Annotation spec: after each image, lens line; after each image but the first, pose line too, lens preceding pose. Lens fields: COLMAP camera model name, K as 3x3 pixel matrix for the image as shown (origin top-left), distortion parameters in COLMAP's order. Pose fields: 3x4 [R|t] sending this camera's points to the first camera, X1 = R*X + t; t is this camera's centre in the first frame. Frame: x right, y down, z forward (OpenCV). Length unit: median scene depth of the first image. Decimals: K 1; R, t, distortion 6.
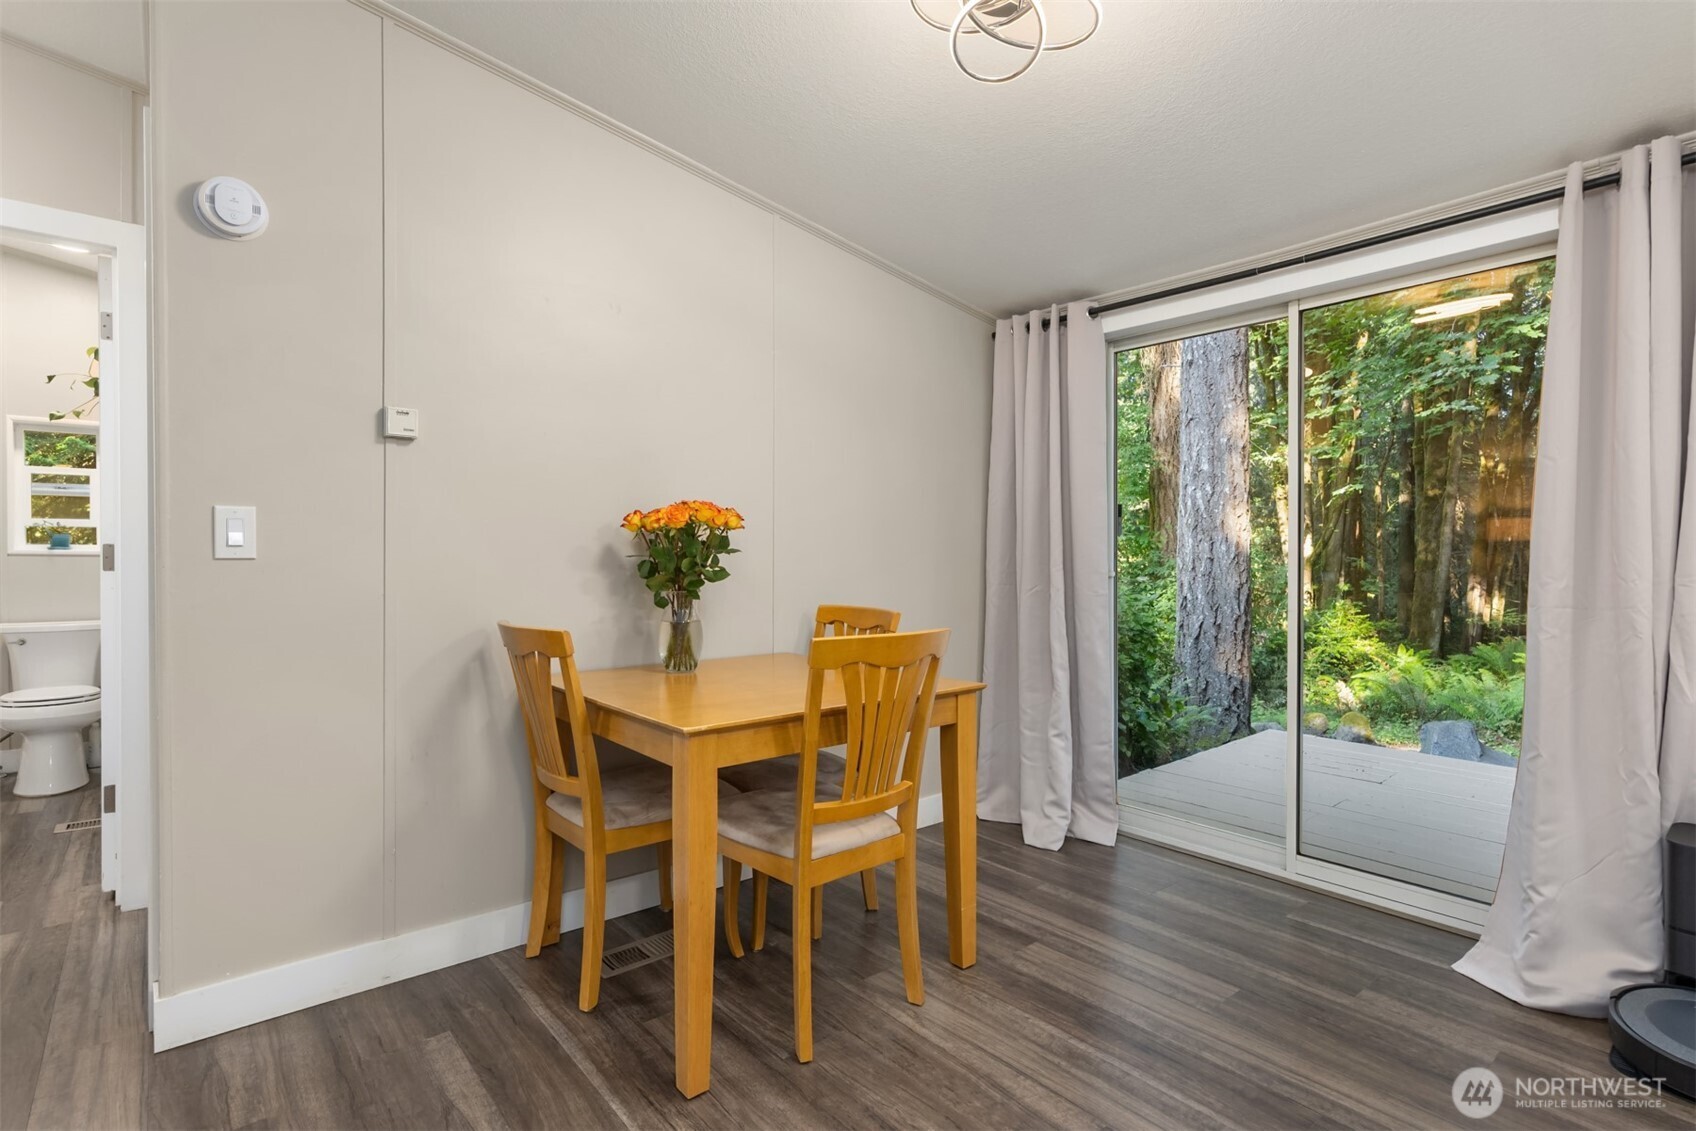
lens RADIAL K [[834.4, 0, 848.3], [0, 834.4, 560.4], [0, 0, 1]] dist [-0.006264, -0.000908]
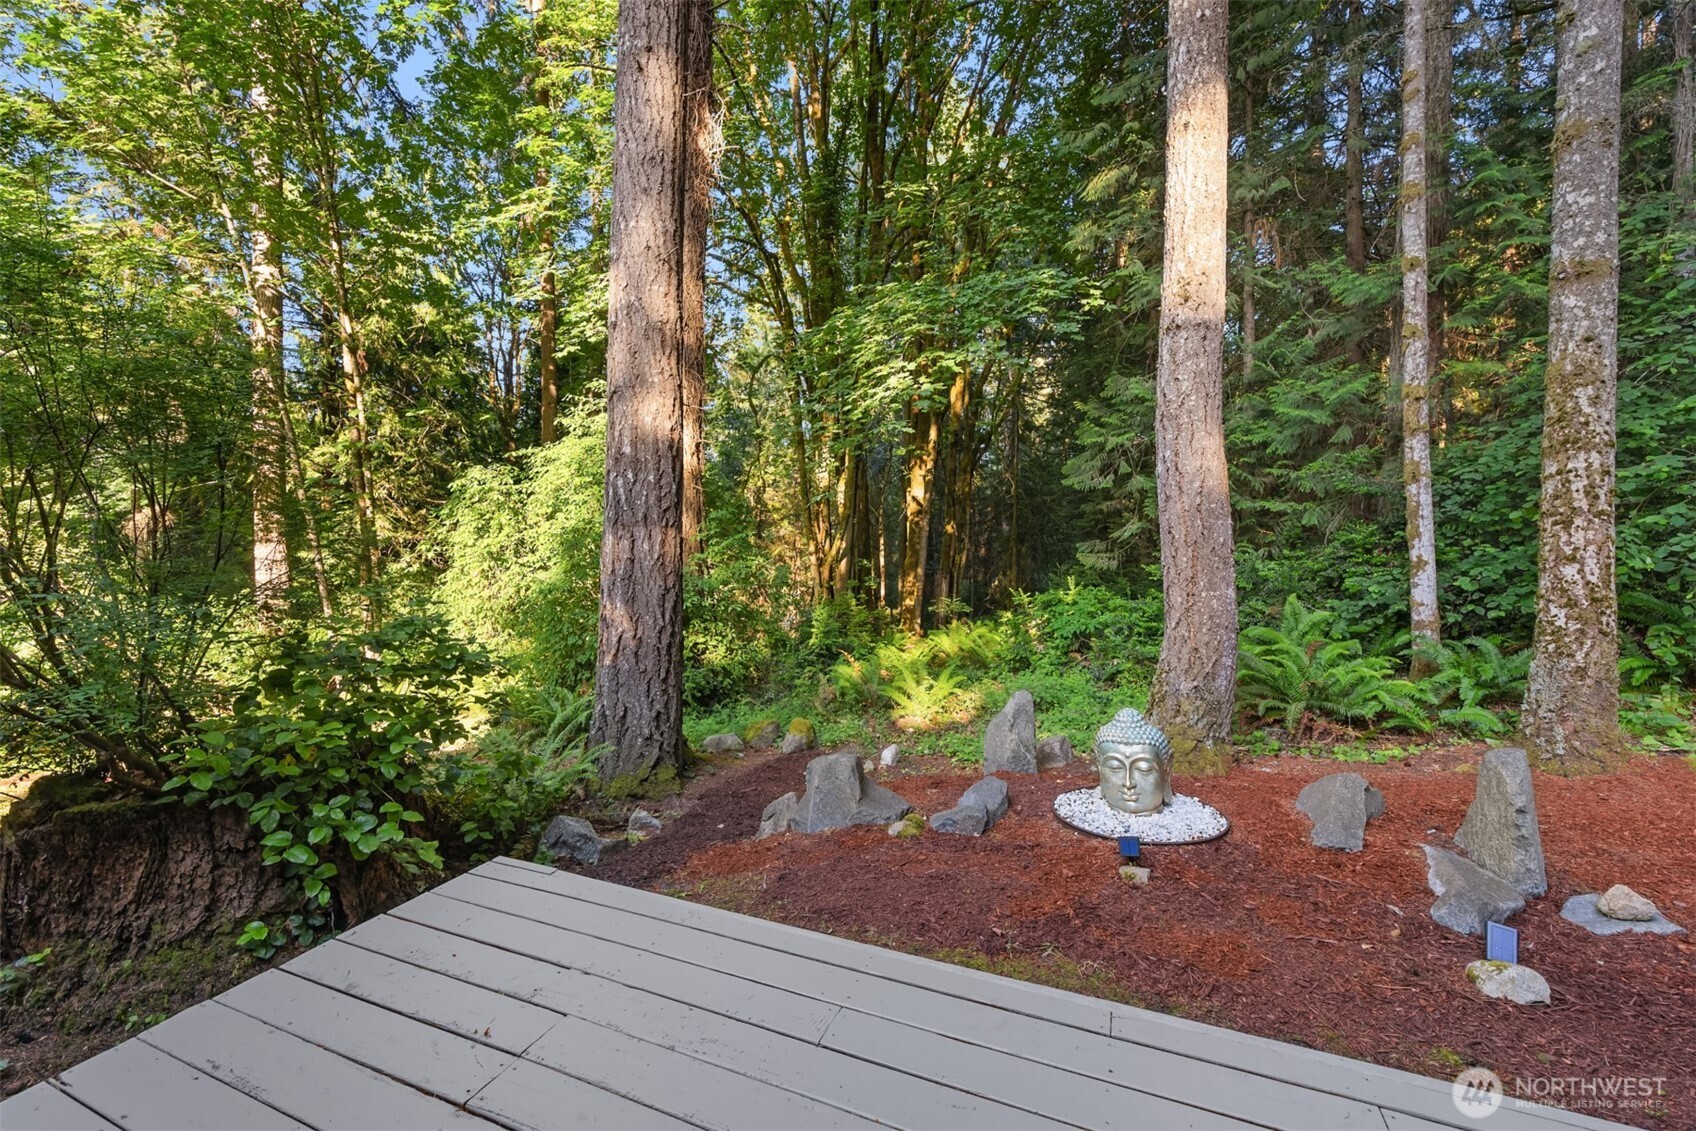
lens RADIAL K [[694.4, 0, 846.7], [0, 694.4, 575.0], [0, 0, 1]] dist [0.001589, 0.000306]
pose [[0.875397, -0.011073, 0.483278, 0.286335], [0.003643, 0.999860, 0.016310, 0.003120], [-0.483391, -0.012517, 0.875315, 0.285202]]
